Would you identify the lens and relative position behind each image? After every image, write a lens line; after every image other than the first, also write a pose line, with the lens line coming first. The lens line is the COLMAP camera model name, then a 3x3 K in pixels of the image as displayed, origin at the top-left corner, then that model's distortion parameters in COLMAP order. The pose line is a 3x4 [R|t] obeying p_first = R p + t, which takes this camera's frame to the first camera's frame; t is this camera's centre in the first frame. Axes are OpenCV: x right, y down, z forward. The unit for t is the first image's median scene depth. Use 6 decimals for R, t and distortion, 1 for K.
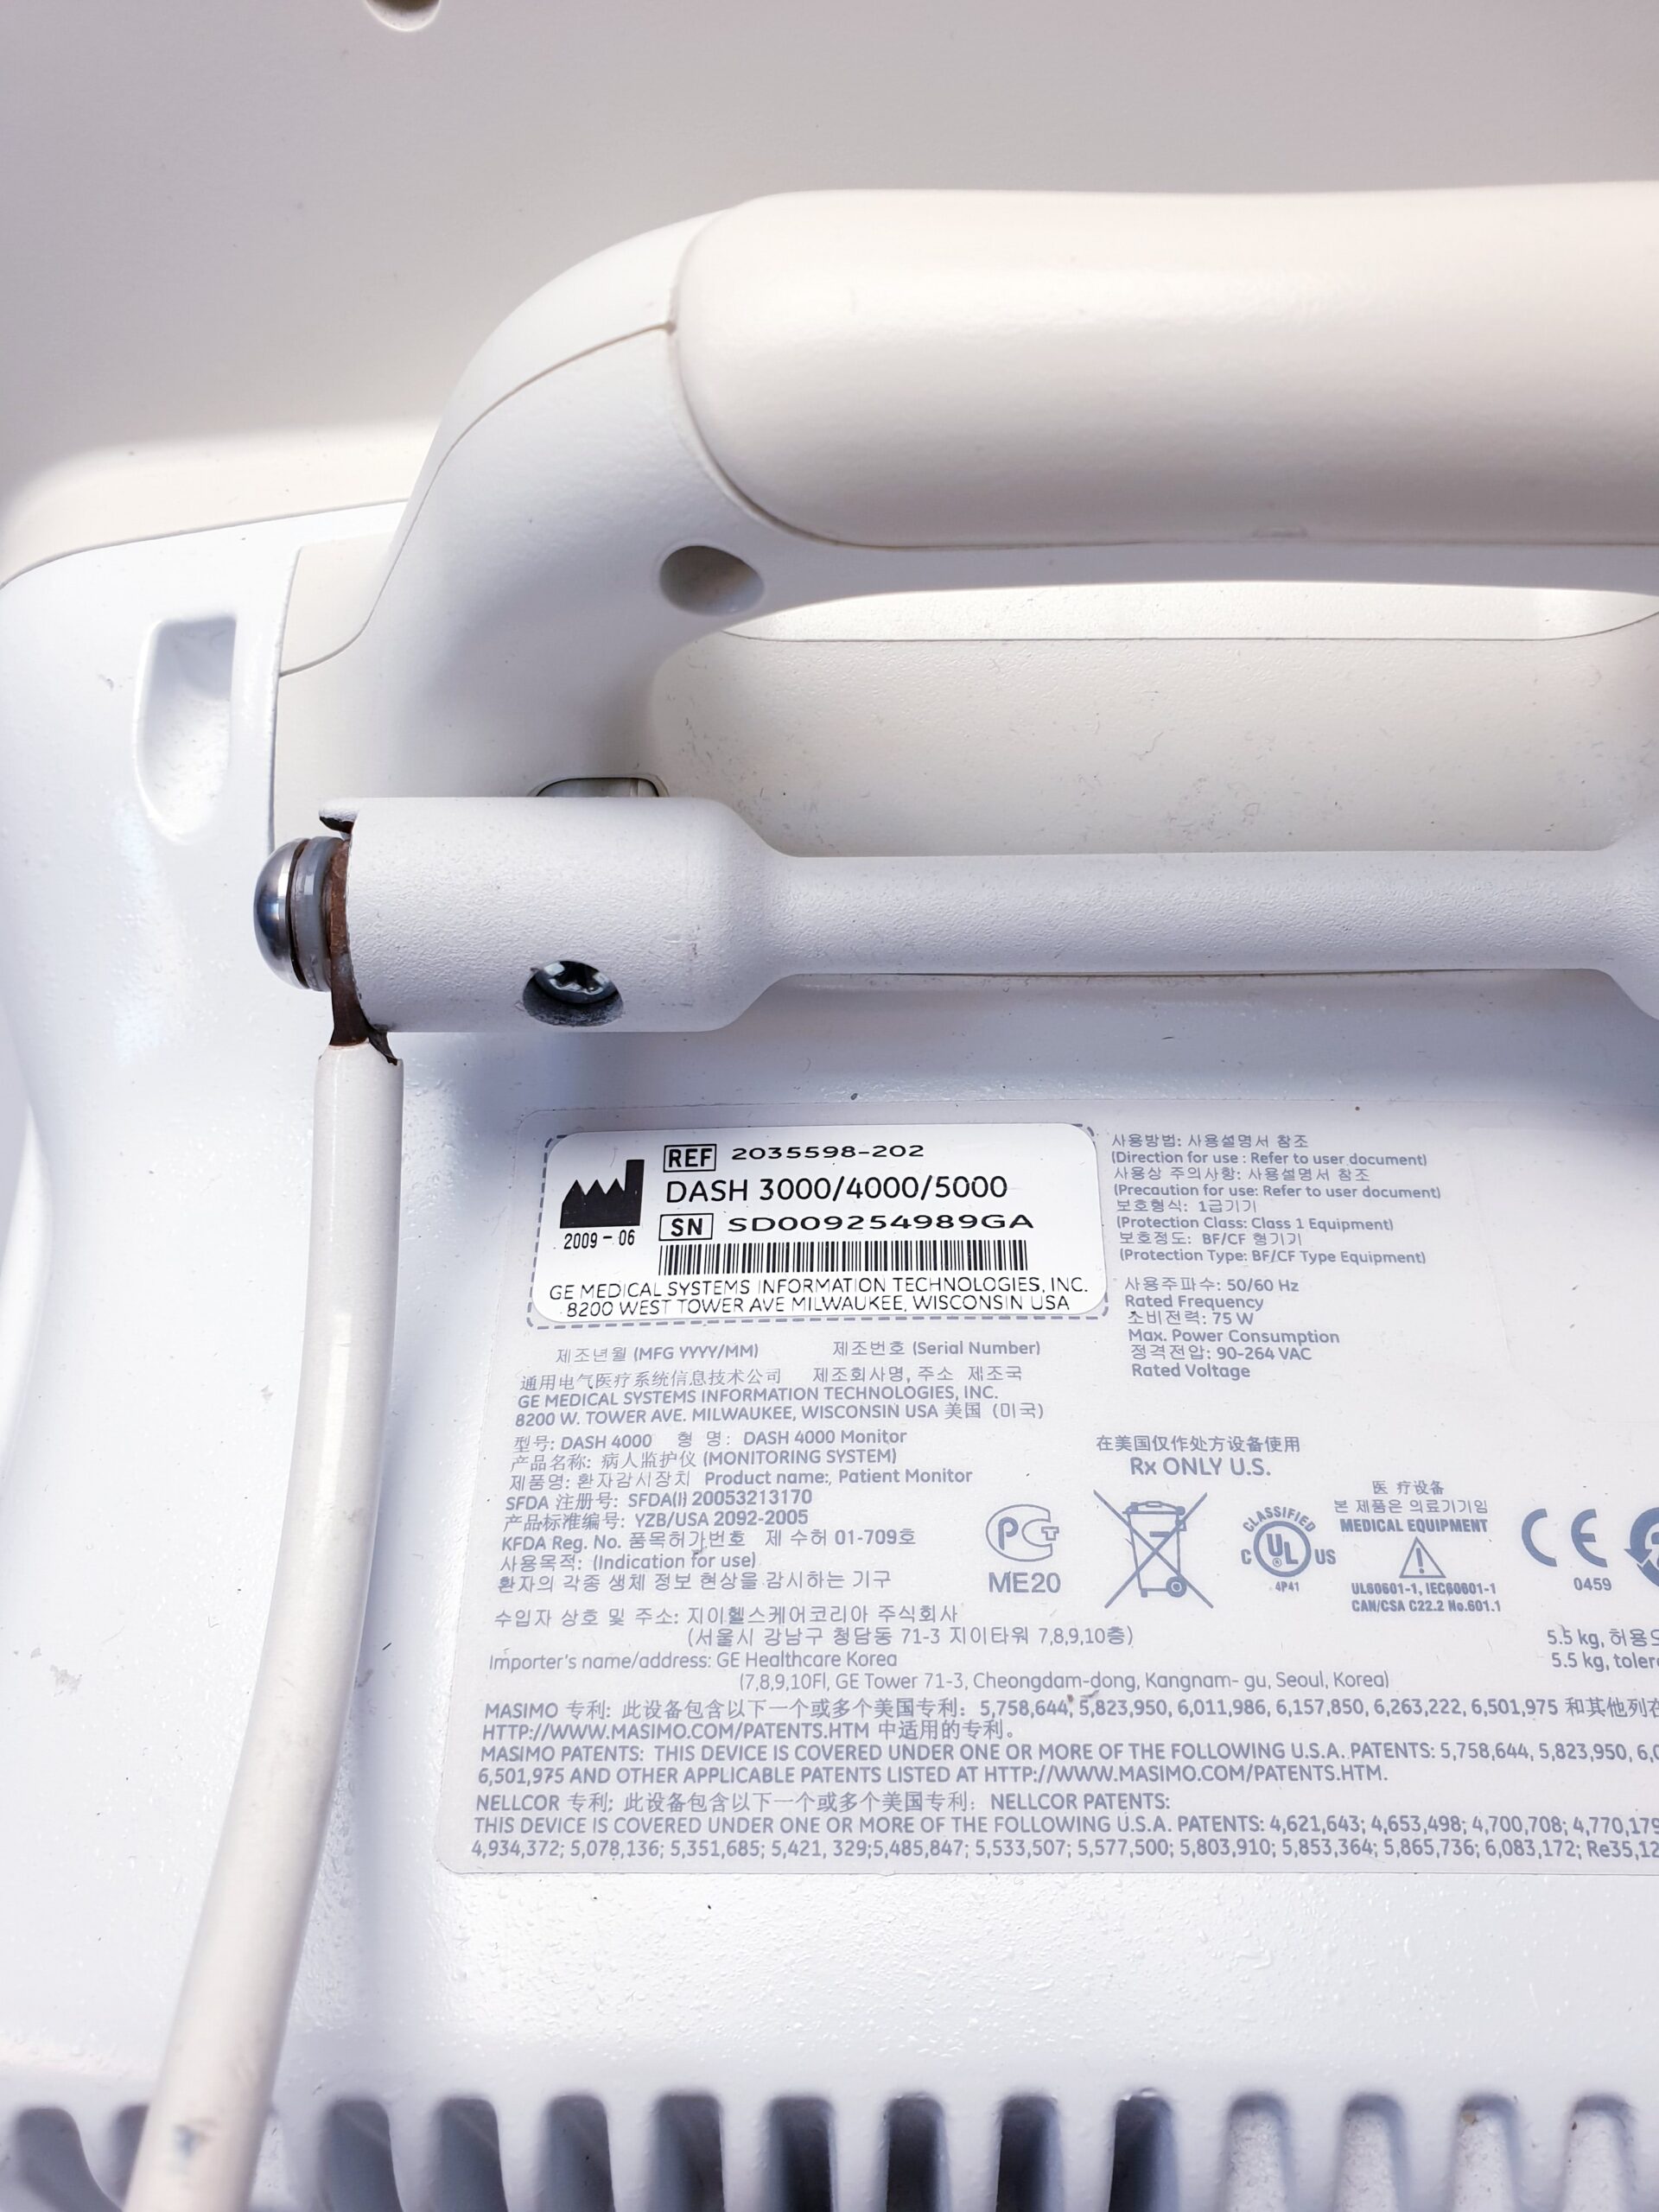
lens RADIAL K [[1655.7, 0, 804.0], [0, 1655.7, 1098.5], [0, 0, 1]] dist [0.020367, -0.117732]
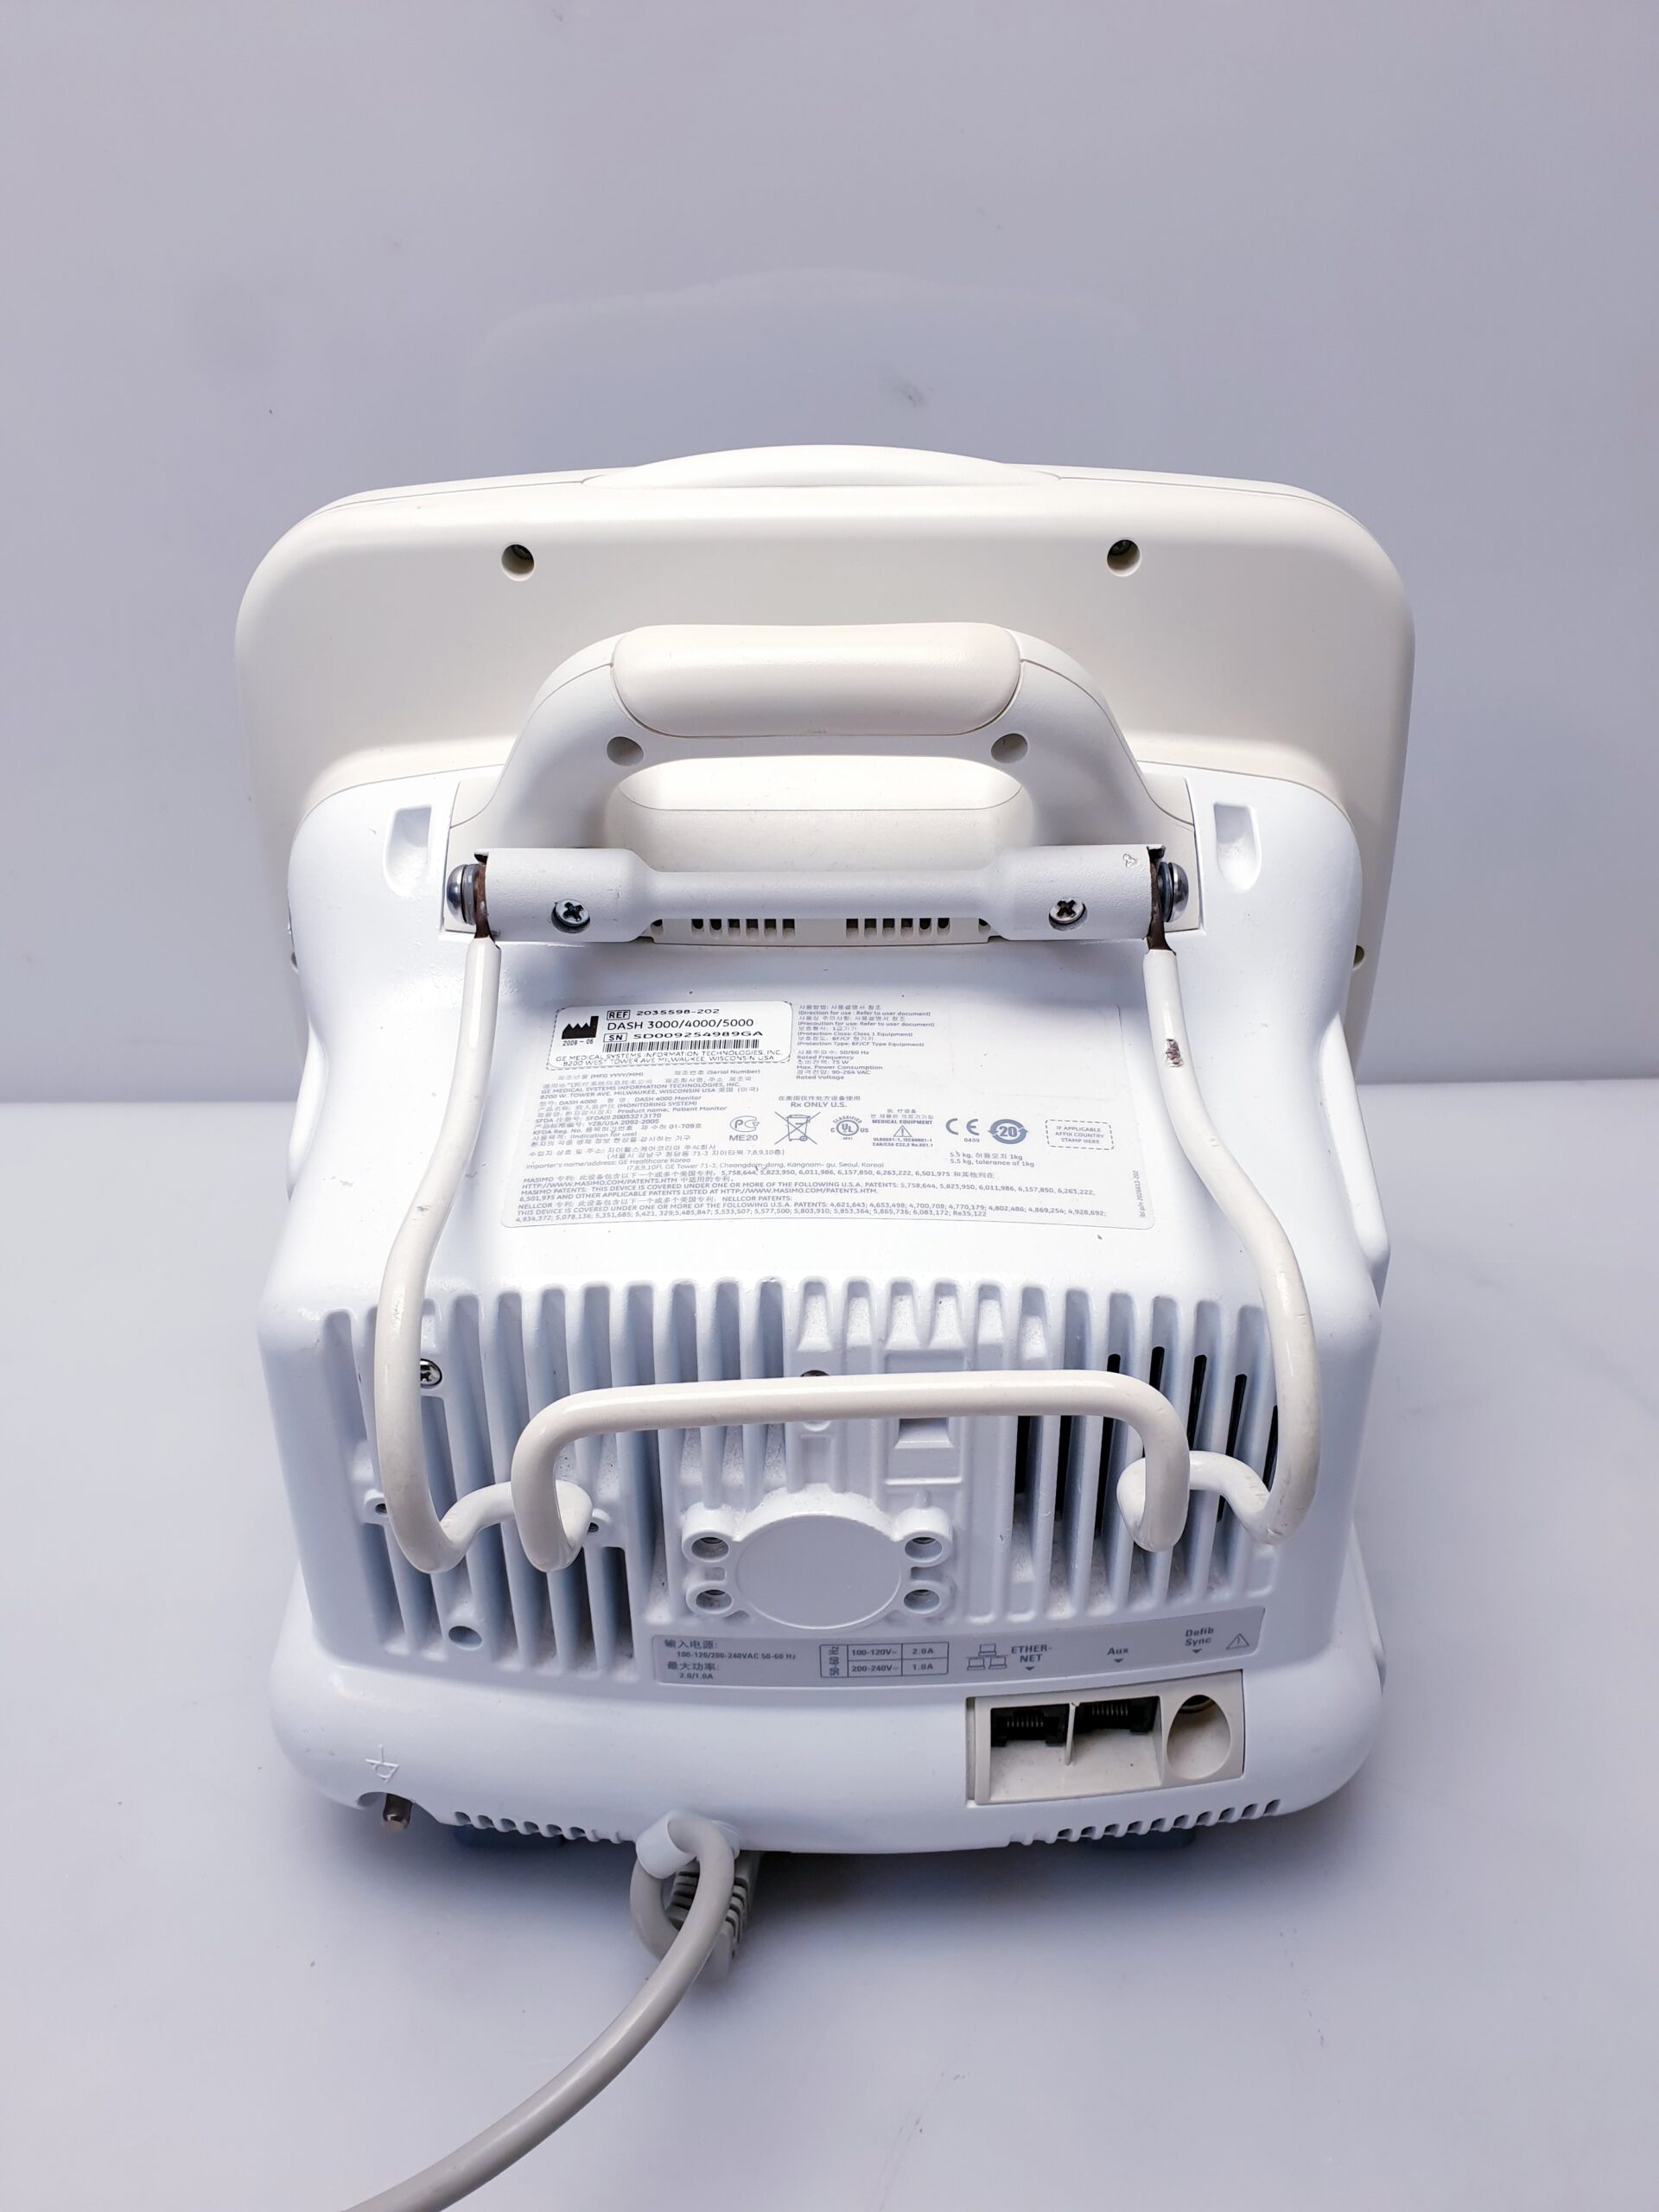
lens RADIAL K [[1720.0, 0, 832.8], [0, 1720.0, 1161.0], [0, 0, 1]] dist [0.159697, -0.528369]
pose [[0.999937, 0.006359, 0.009302, 0.238943], [-0.003727, 0.965707, -0.259608, 0.978307], [-0.010634, 0.259557, 0.965669, -1.468411]]
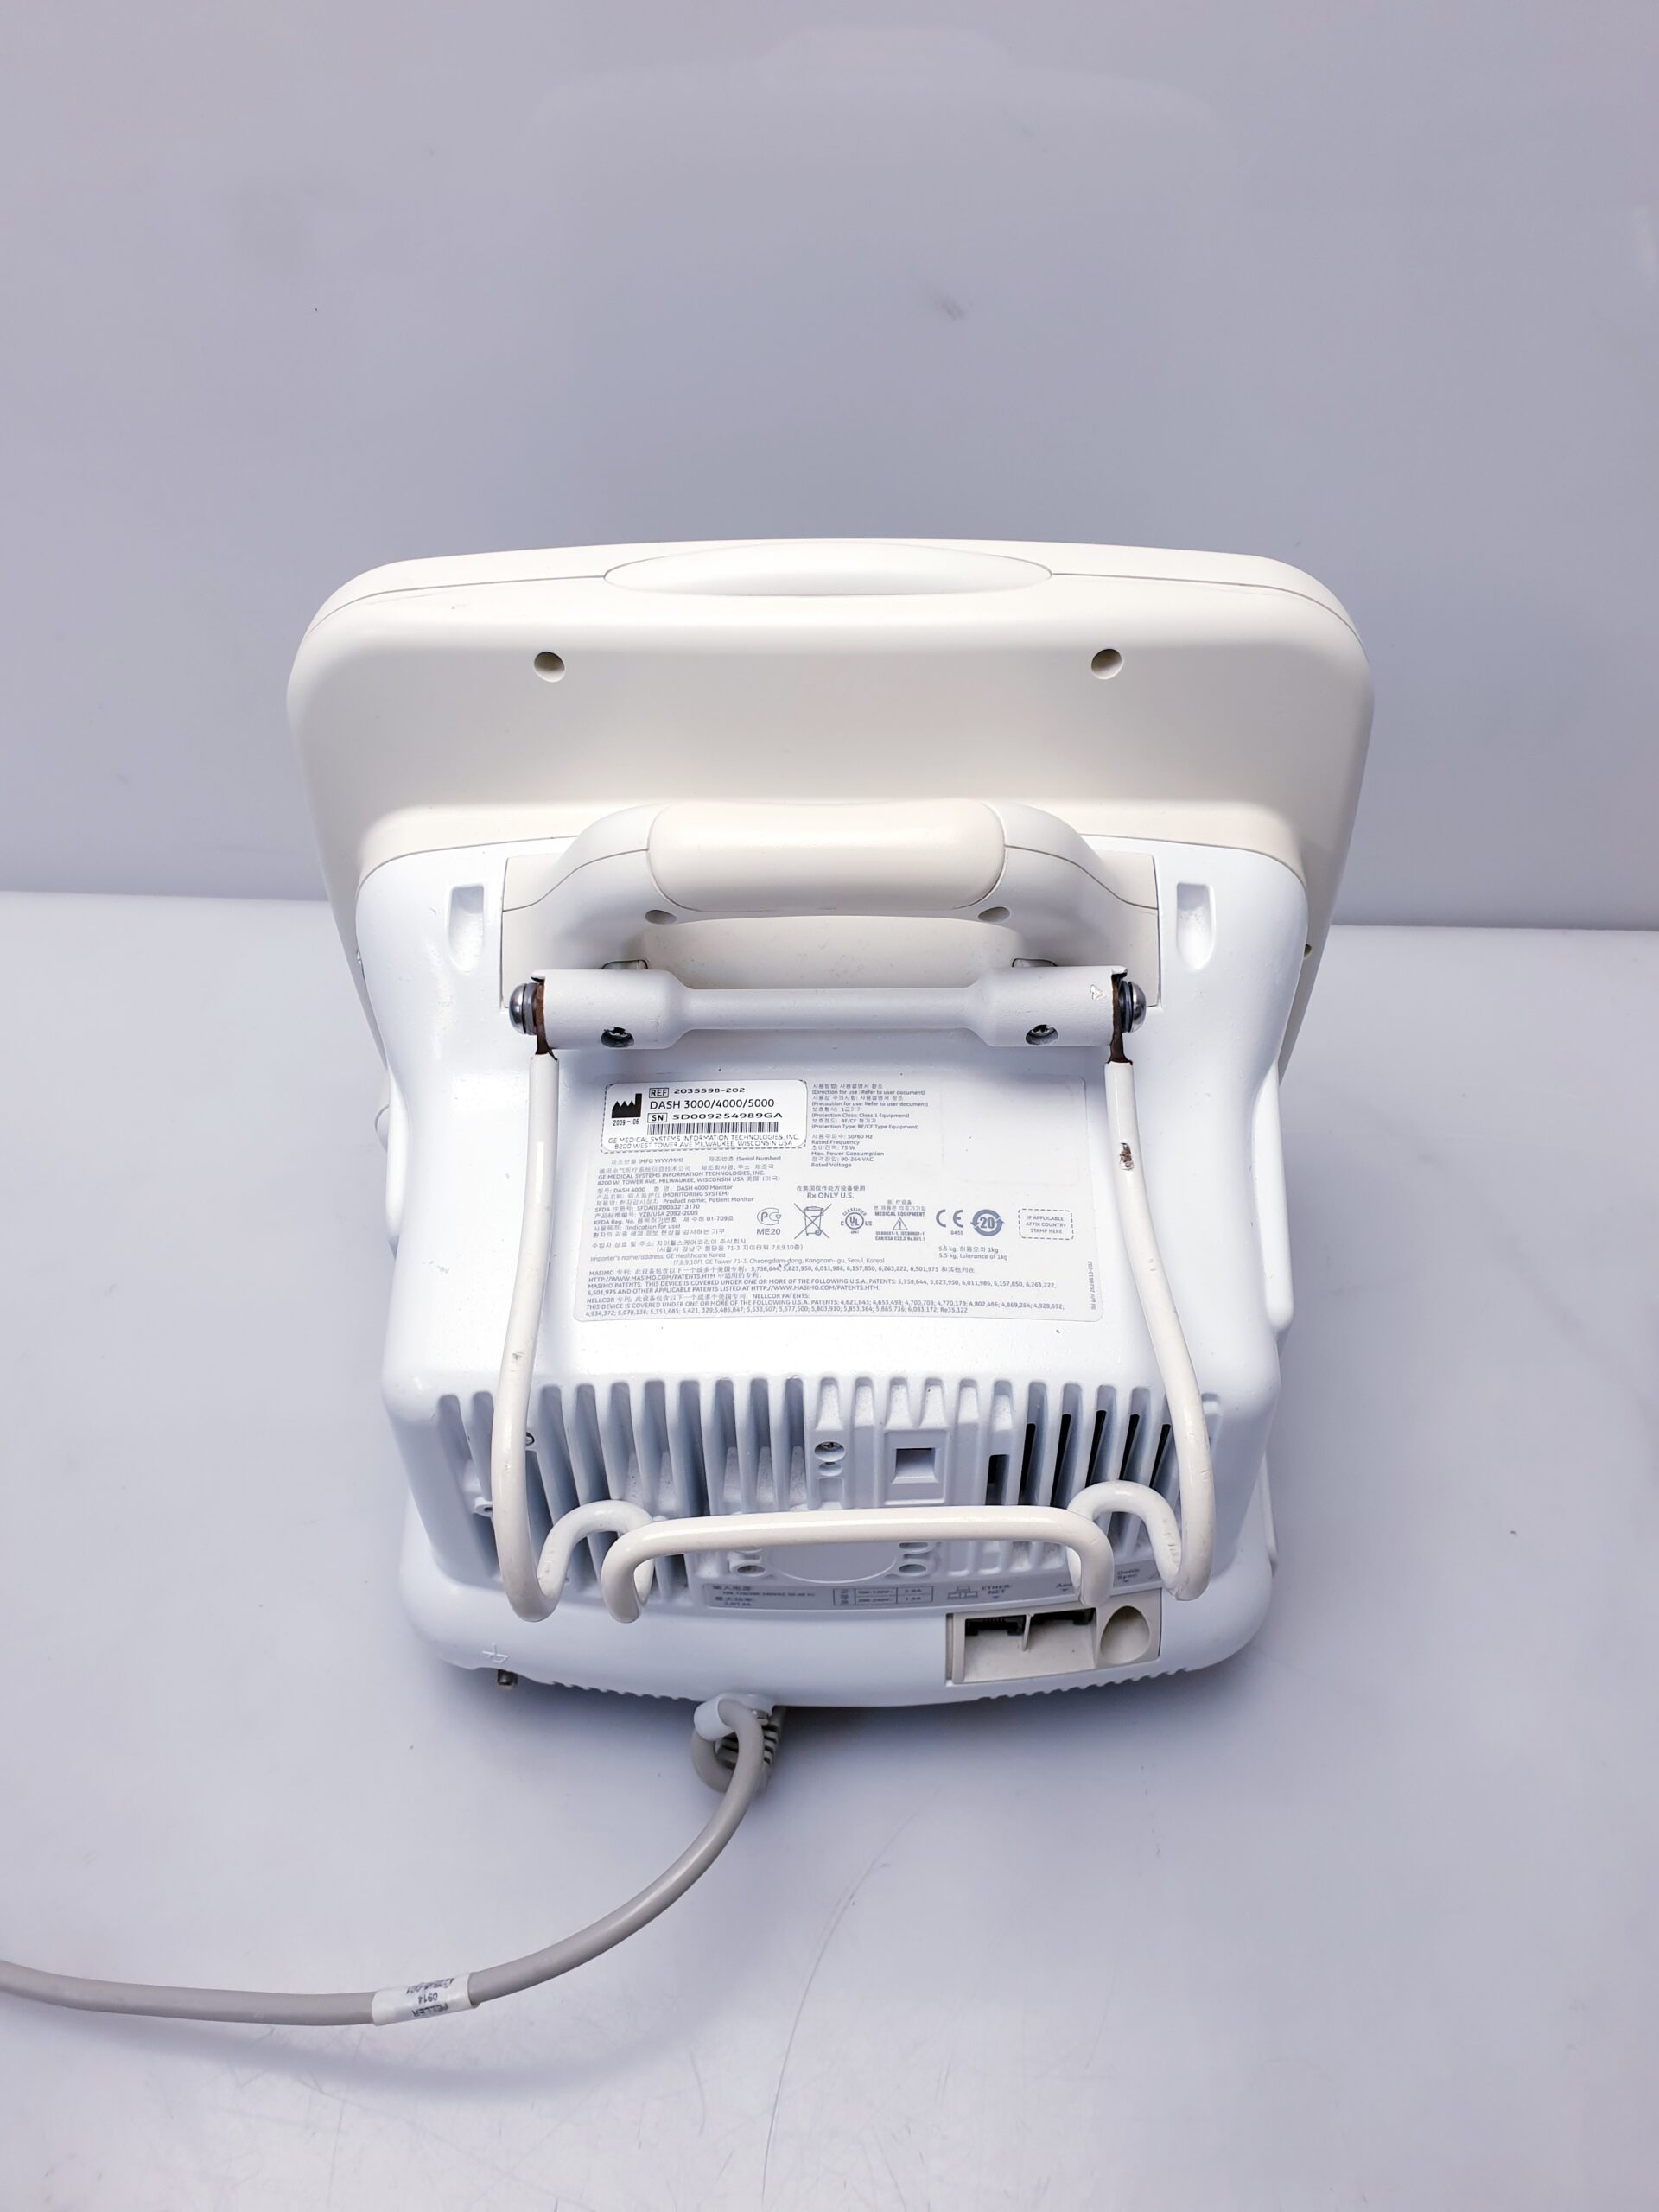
lens RADIAL K [[1699.6, 0, 851.5], [0, 1699.6, 1099.1], [0, 0, 1]] dist [0.104074, -0.080816]
pose [[0.999808, -0.001108, 0.019569, 0.219303], [0.000603, 0.999666, 0.025827, -0.029562], [-0.019591, -0.025810, 0.999475, -2.056363]]
